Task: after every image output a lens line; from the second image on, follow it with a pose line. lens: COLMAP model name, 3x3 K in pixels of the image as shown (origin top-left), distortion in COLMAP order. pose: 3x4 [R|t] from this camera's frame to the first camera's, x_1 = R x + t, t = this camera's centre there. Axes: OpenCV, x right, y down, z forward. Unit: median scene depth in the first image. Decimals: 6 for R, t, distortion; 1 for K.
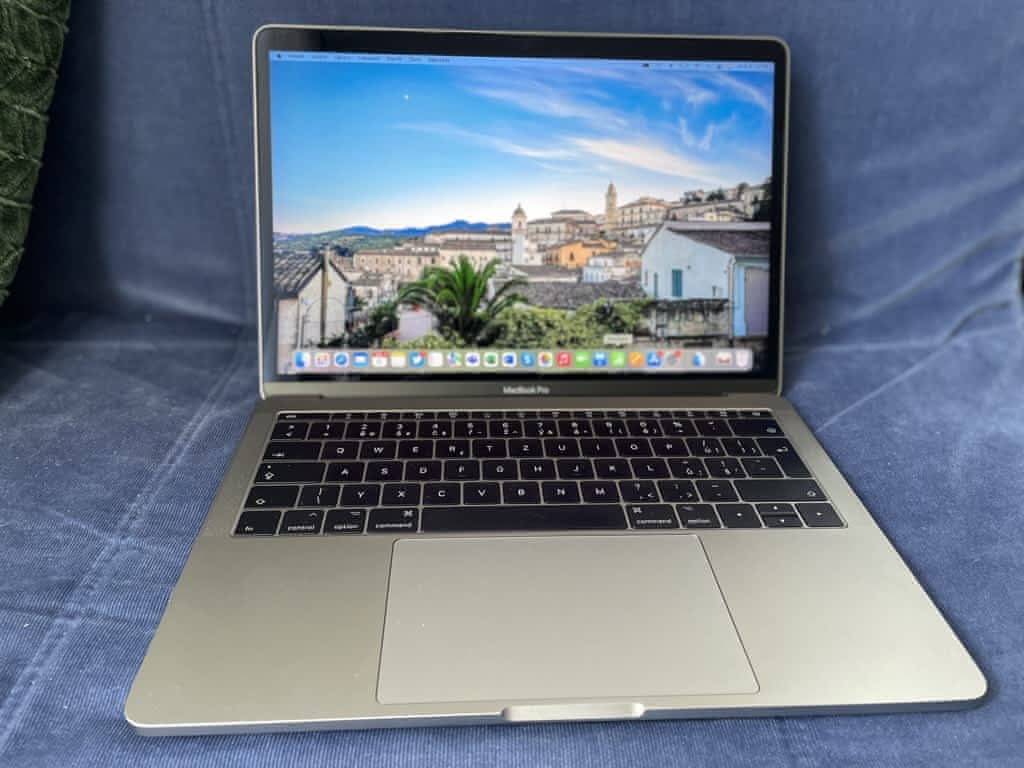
lens RADIAL K [[777.3, 0, 512.0], [0, 777.3, 384.0], [0, 0, 1]] dist [0.090169, -0.135503]
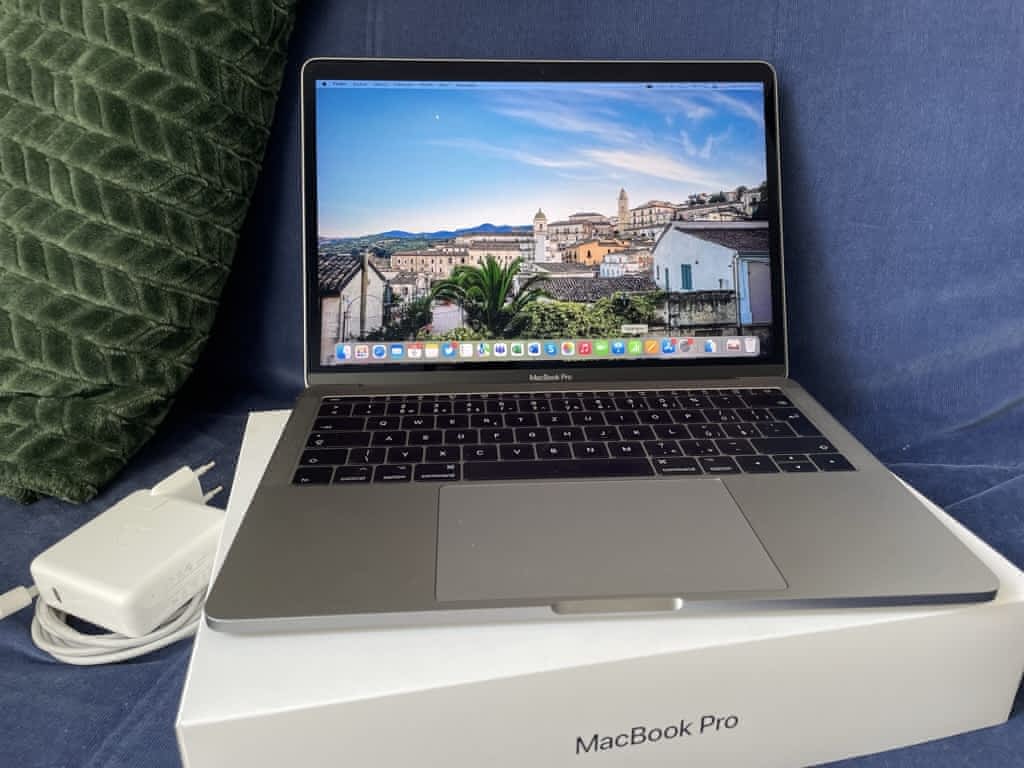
lens RADIAL K [[777.3, 0, 512.0], [0, 777.3, 384.0], [0, 0, 1]] dist [0.090169, -0.135503]
pose [[0.999722, -0.023542, 0.001114, -0.037180], [0.023509, 0.992775, -0.117665, 0.144014], [0.001664, 0.117658, 0.993053, -0.065532]]
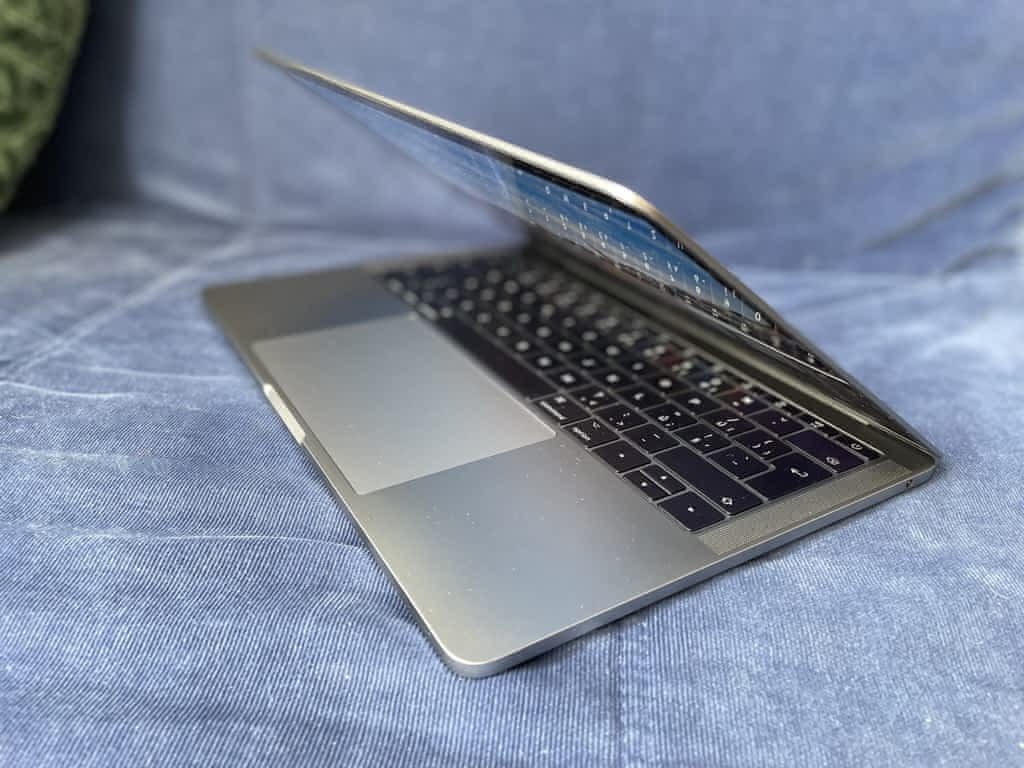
lens RADIAL K [[777.3, 0, 512.0], [0, 777.3, 384.0], [0, 0, 1]] dist [0.090169, -0.135503]
pose [[0.474318, 0.404698, -0.781820, 0.682796], [-0.468448, 0.867933, 0.165073, 0.017335], [0.745372, 0.287945, 0.601256, 0.326600]]
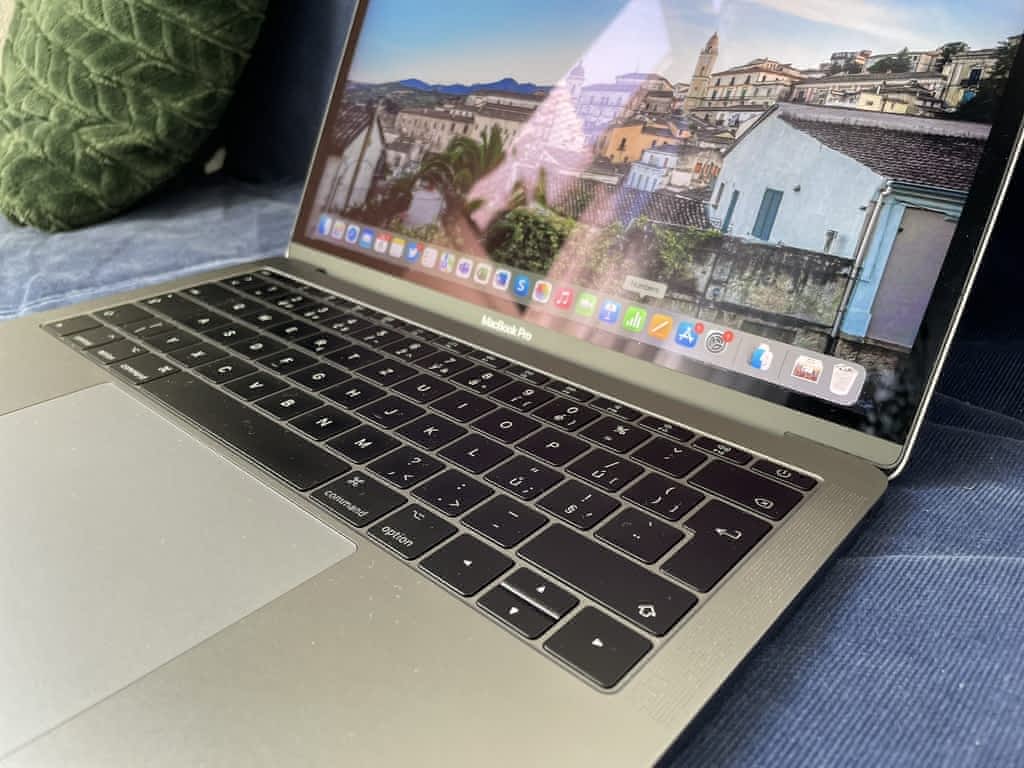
lens RADIAL K [[793.7, 0, 512.0], [0, 793.7, 384.0], [0, 0, 1]] dist [0.048299, -0.071631]
pose [[0.704586, 0.291062, -0.647180, 0.492579], [-0.346510, 0.937006, 0.044162, 0.021594], [0.619265, 0.193139, 0.761057, 0.490993]]
